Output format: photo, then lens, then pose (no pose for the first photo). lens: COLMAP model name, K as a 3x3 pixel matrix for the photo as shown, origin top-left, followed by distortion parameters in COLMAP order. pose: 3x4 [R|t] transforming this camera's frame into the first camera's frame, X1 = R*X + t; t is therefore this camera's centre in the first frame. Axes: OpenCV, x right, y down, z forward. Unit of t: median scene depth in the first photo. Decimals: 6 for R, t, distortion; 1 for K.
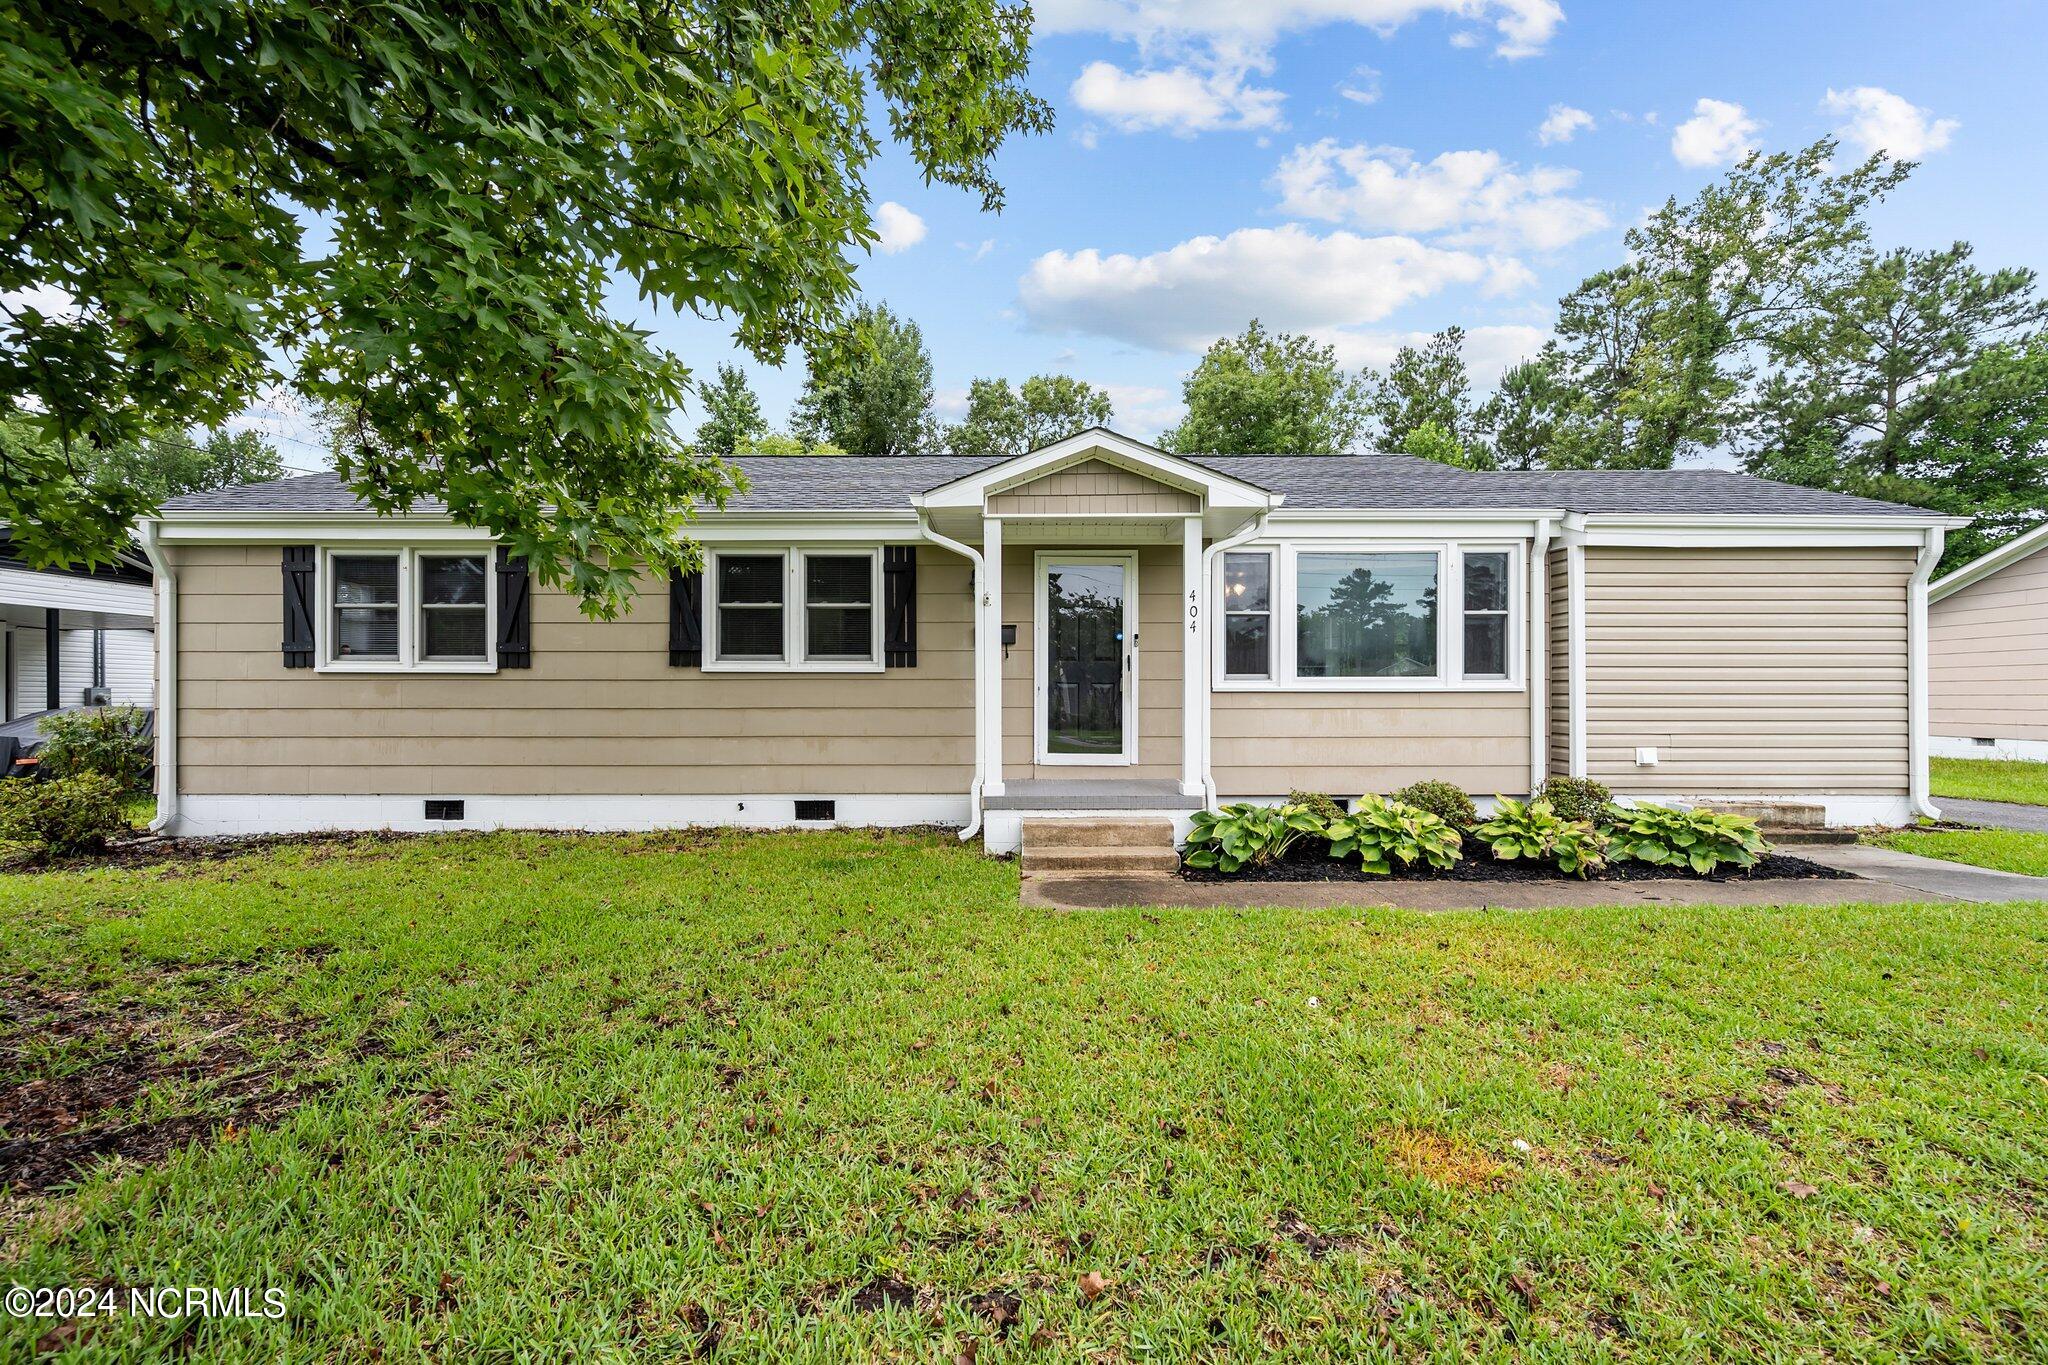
lens RADIAL K [[822.0, 0, 1033.2], [0, 822.0, 665.0], [0, 0, 1]] dist [0.000626, 0.000173]
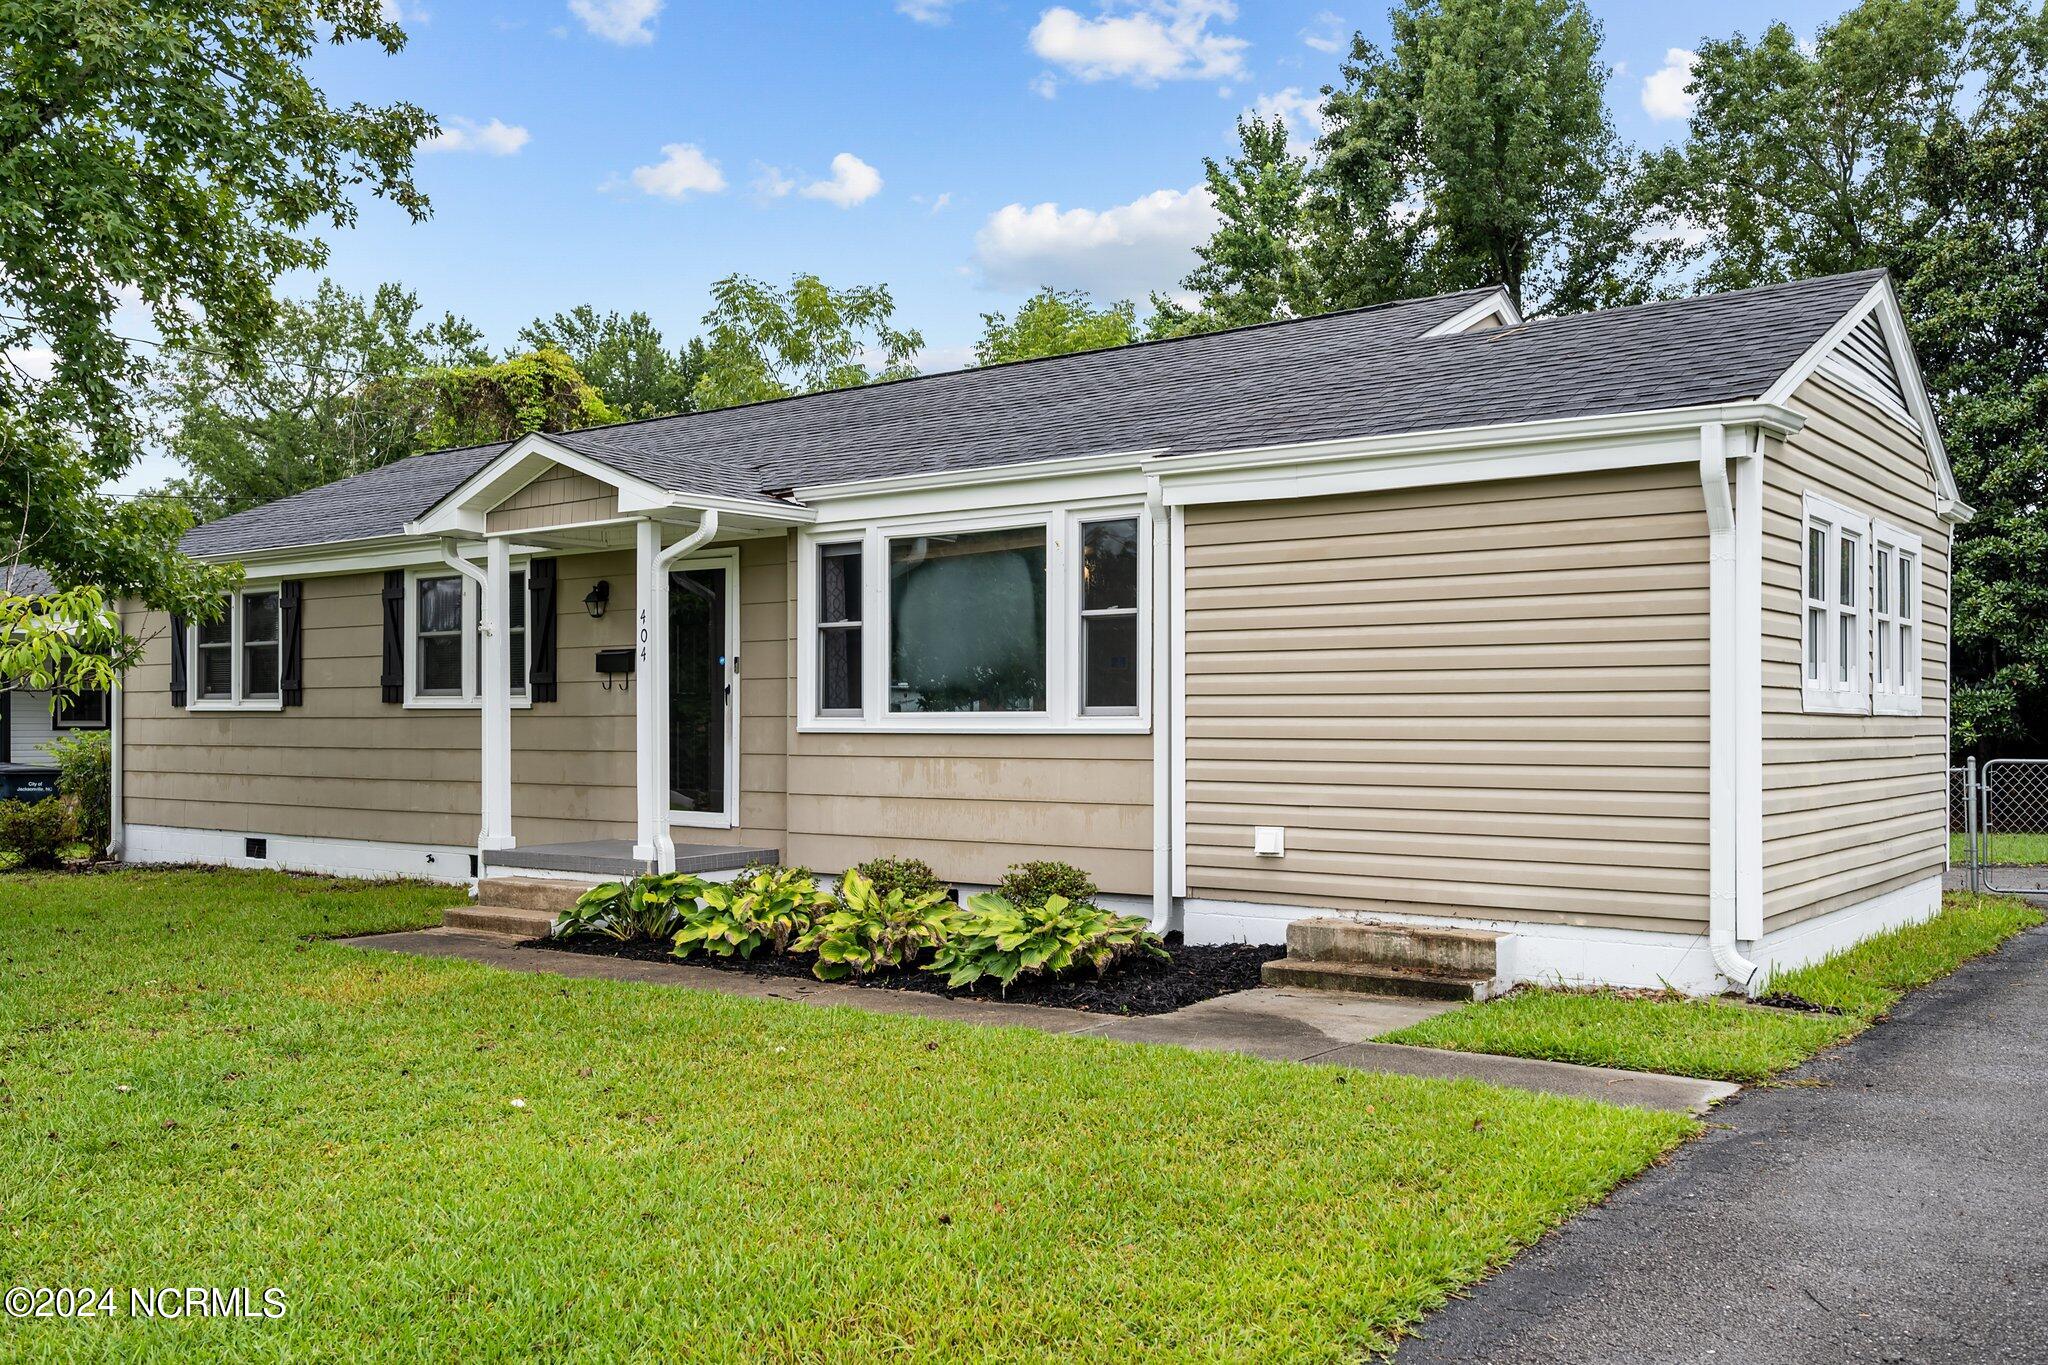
lens RADIAL K [[1767.3, 0, 1024.0], [0, 1767.3, 682.5], [0, 0, 1]] dist [0.004025, -0.000238]
pose [[0.798996, -0.013020, -0.601195, 1.331252], [0.019900, 0.999790, 0.004795, -0.016658], [0.601006, -0.015795, 0.799088, -0.153943]]
